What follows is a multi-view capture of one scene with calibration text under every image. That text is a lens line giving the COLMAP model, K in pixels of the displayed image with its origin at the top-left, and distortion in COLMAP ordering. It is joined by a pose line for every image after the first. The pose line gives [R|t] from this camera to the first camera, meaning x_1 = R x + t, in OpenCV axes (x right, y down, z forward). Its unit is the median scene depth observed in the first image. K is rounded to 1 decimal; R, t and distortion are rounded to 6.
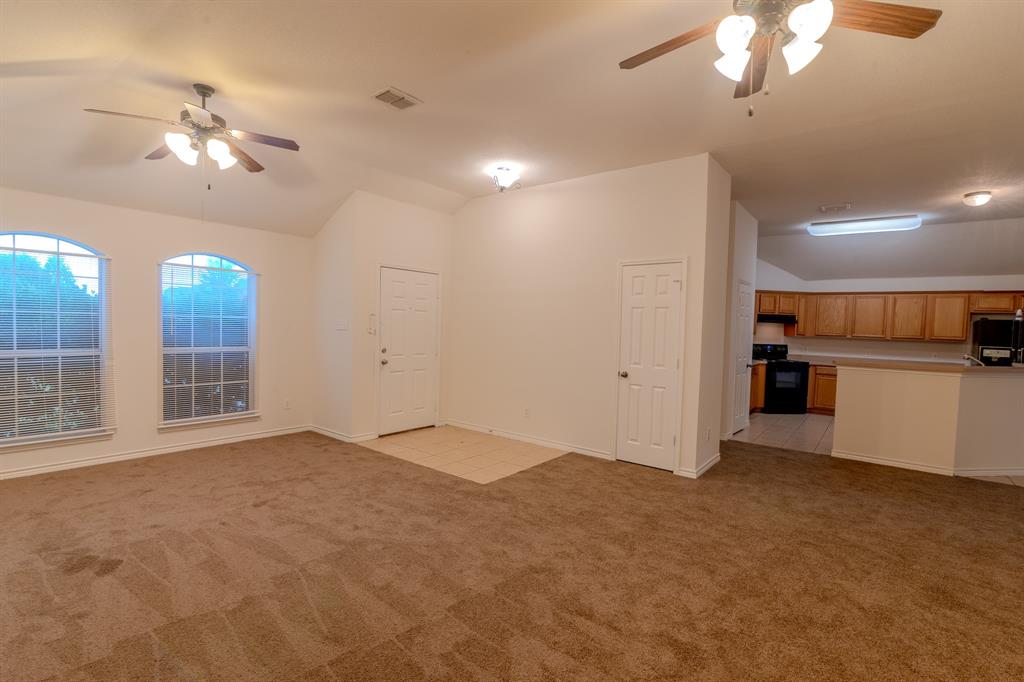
lens RADIAL K [[466.7, 0, 512.0], [0, 466.7, 341.0], [0, 0, 1]] dist [-0.026954, 0.003174]
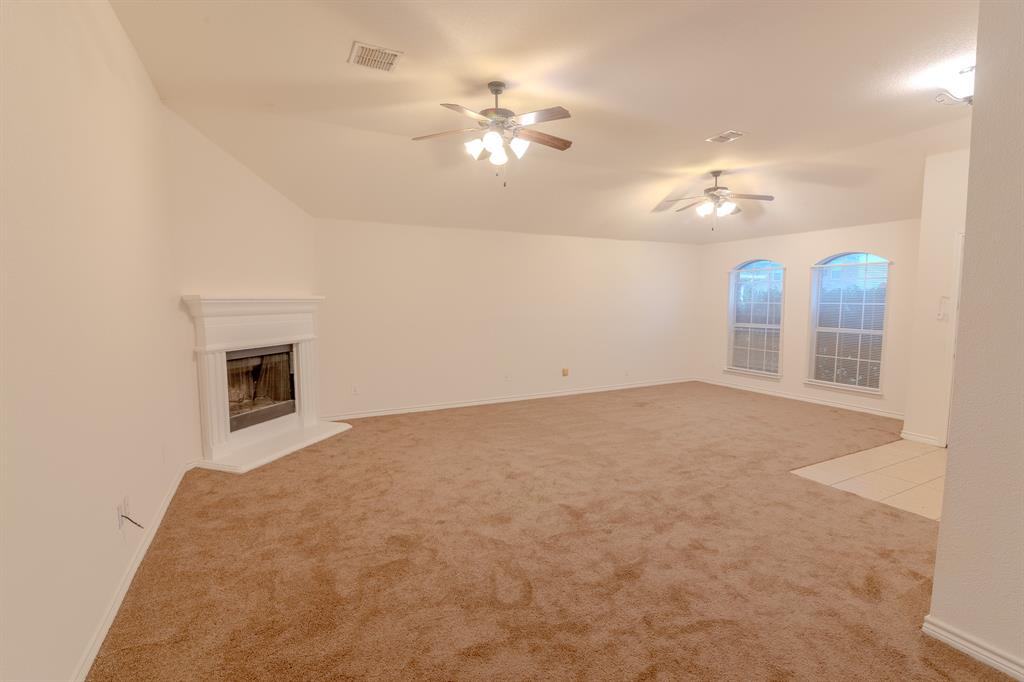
lens RADIAL K [[466.7, 0, 512.0], [0, 466.7, 341.0], [0, 0, 1]] dist [-0.026954, 0.003174]
pose [[-0.395993, 0.056386, -0.916521, 1.005436], [-0.042942, 0.995884, 0.079822, -0.016696], [0.917249, 0.070966, -0.391942, 0.802519]]
